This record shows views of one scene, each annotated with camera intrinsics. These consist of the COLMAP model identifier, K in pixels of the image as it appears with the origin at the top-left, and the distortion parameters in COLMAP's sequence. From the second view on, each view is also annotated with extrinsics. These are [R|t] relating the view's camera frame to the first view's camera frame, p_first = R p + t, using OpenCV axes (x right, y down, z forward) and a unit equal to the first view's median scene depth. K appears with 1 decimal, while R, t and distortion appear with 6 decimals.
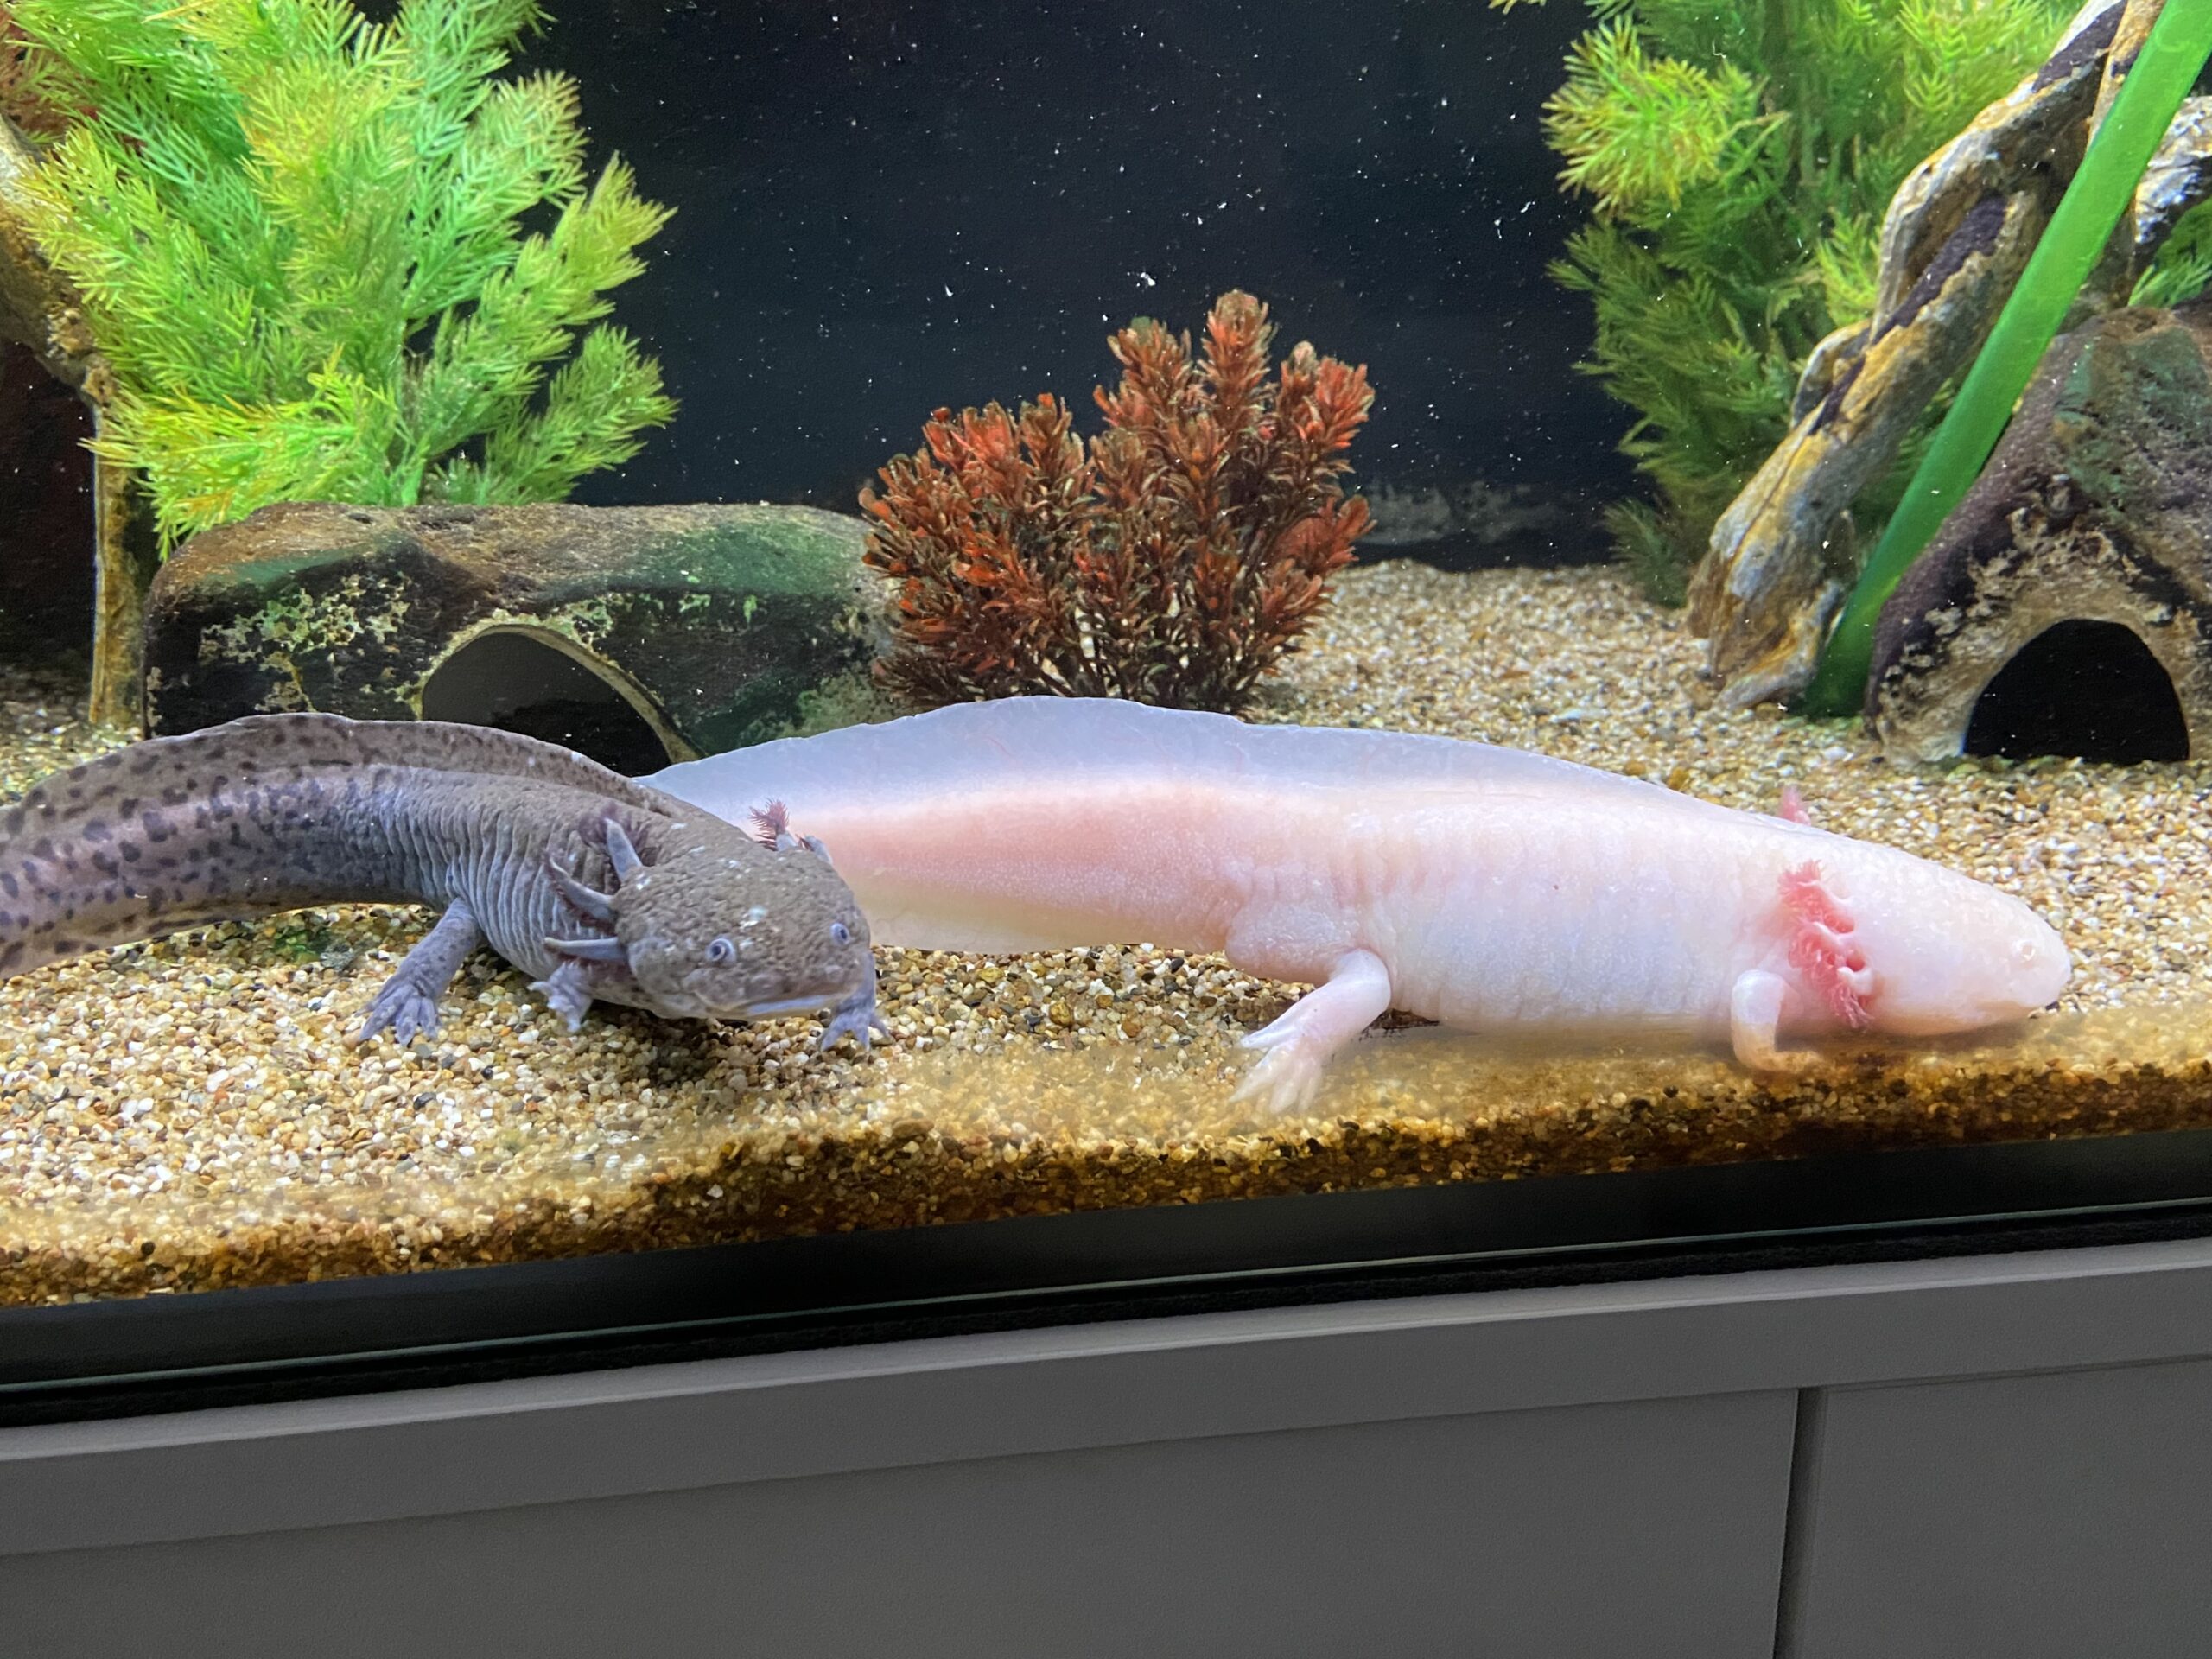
lens RADIAL K [[1912.8, 0, 1105.3], [0, 1912.8, 821.3], [0, 0, 1]] dist [0.001385, 0.010407]
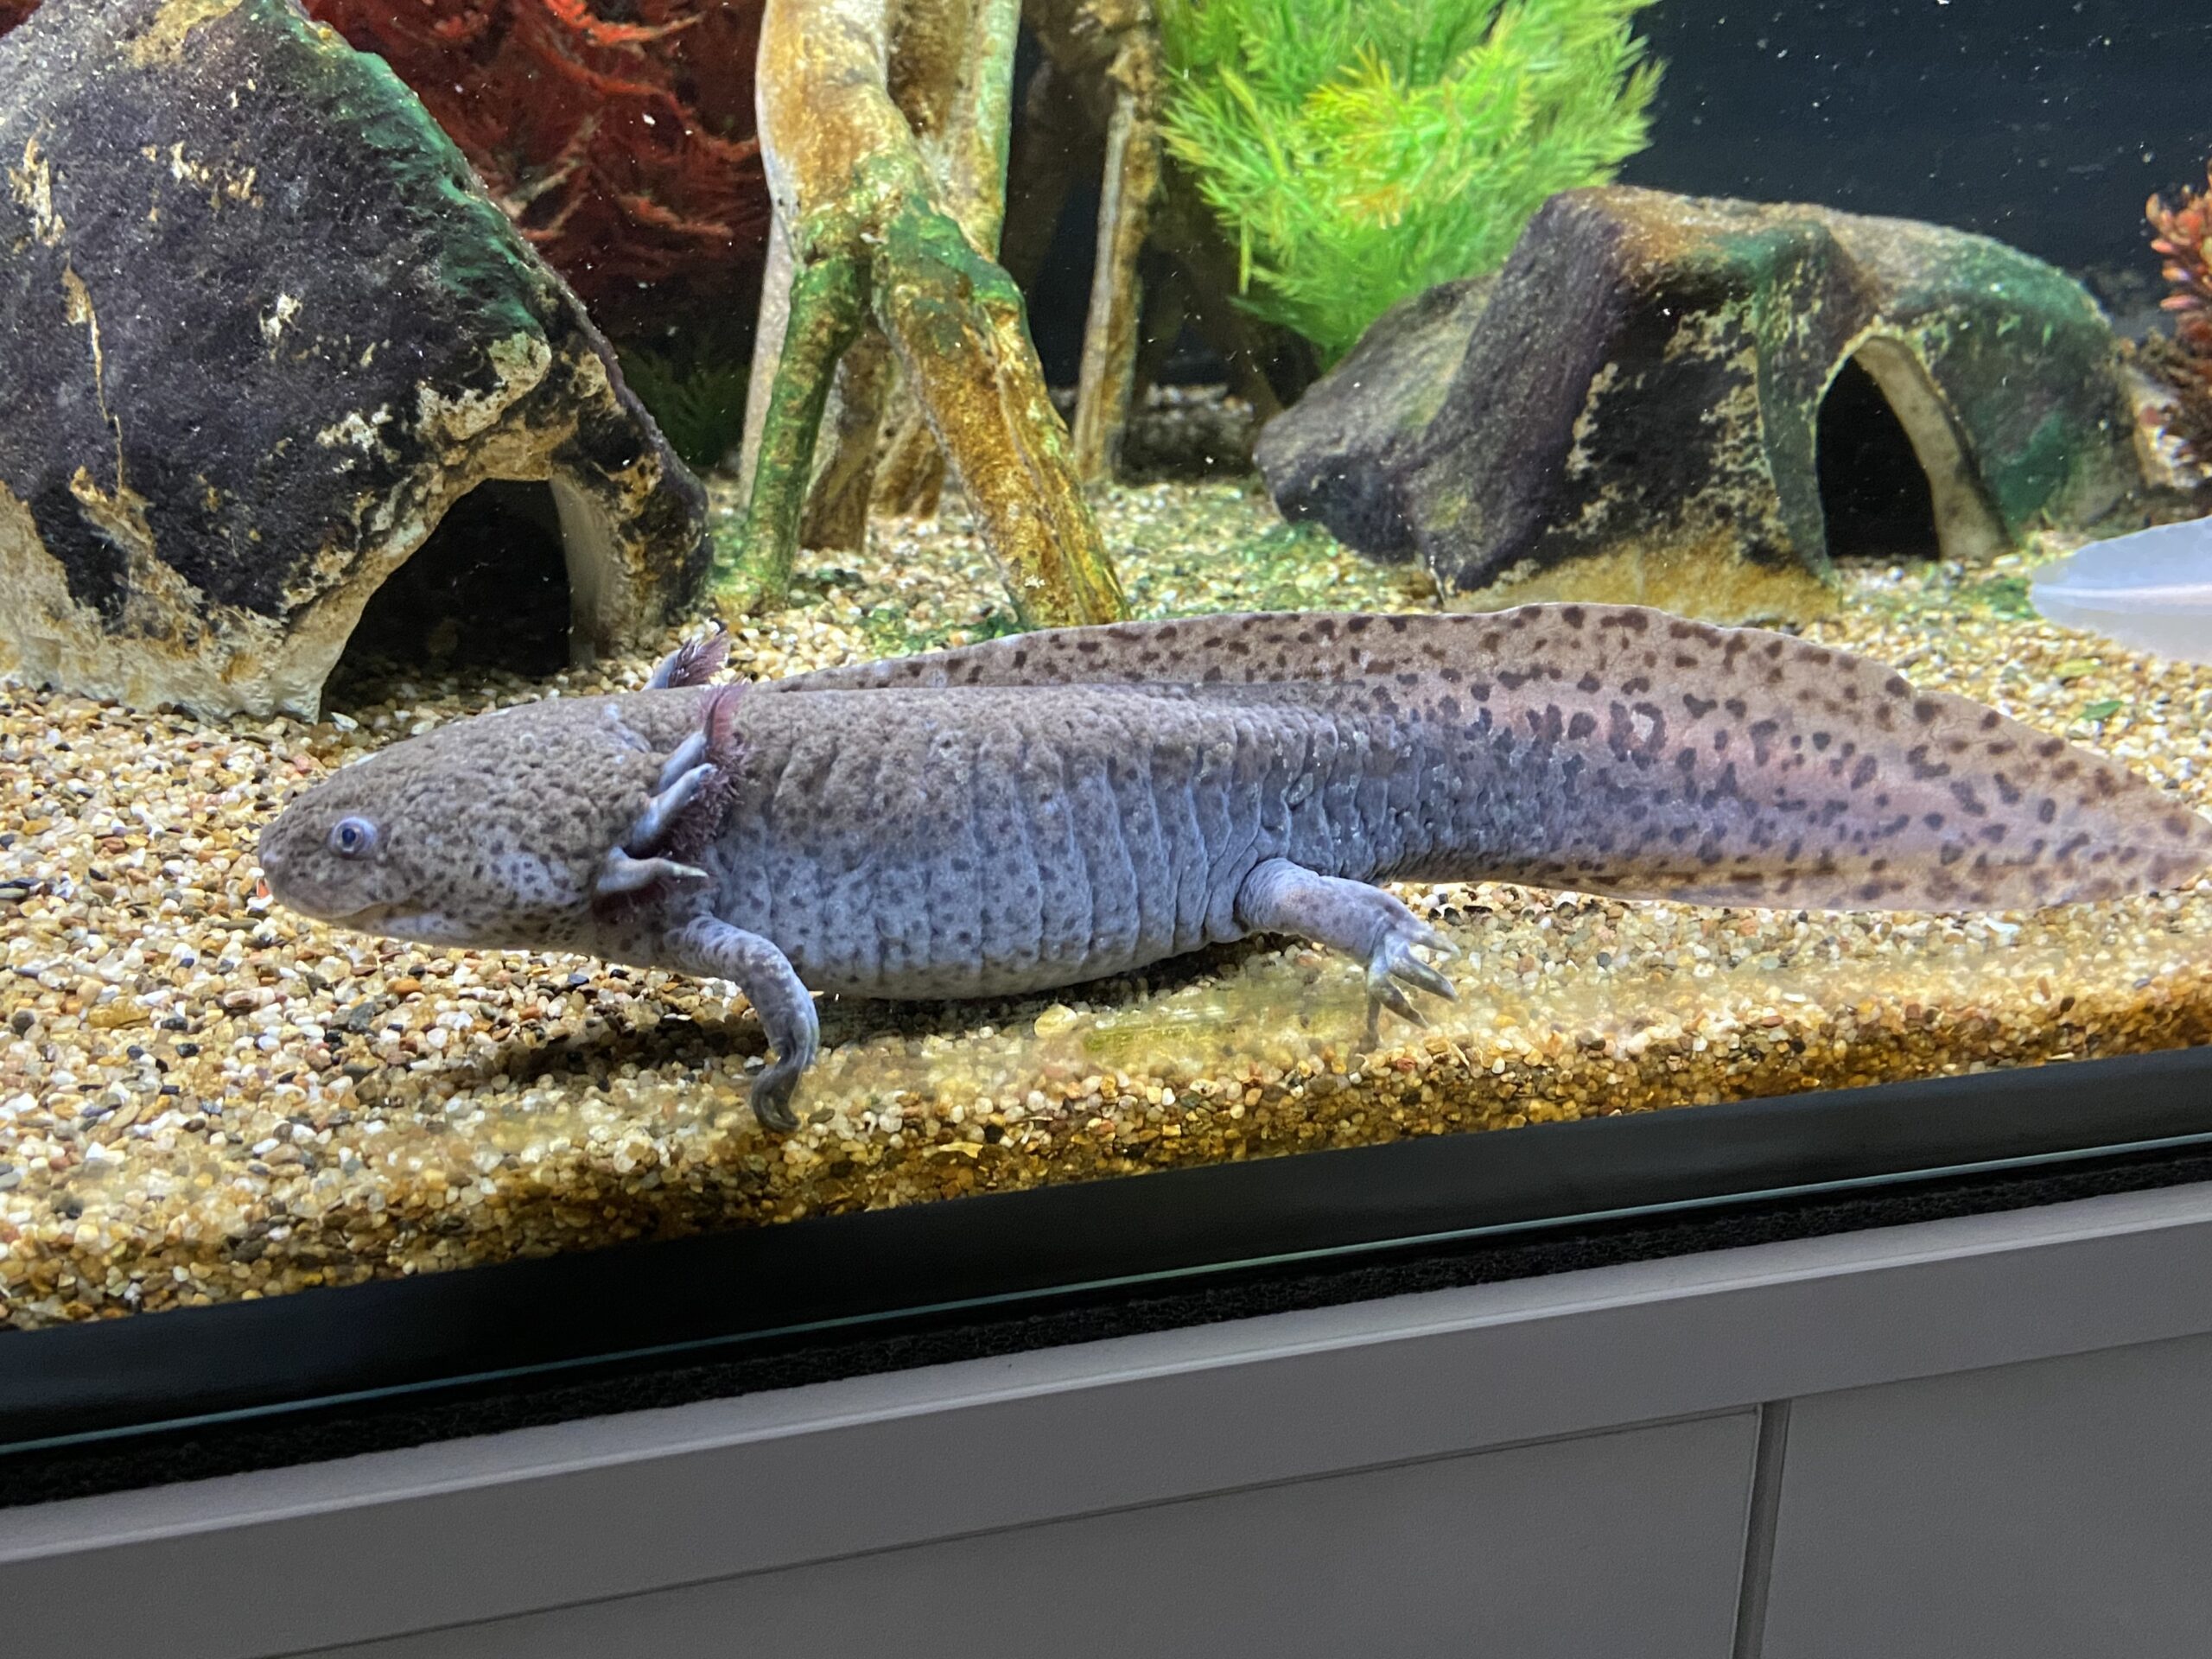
lens RADIAL K [[2232.0, 0, 1106.1], [0, 2232.0, 834.8], [0, 0, 1]] dist [-0.026889, 0.000000]
pose [[0.993202, -0.012719, 0.115707, -0.827331], [0.010604, 0.999766, 0.018876, 0.101962], [-0.115920, -0.017521, 0.993104, 0.071323]]
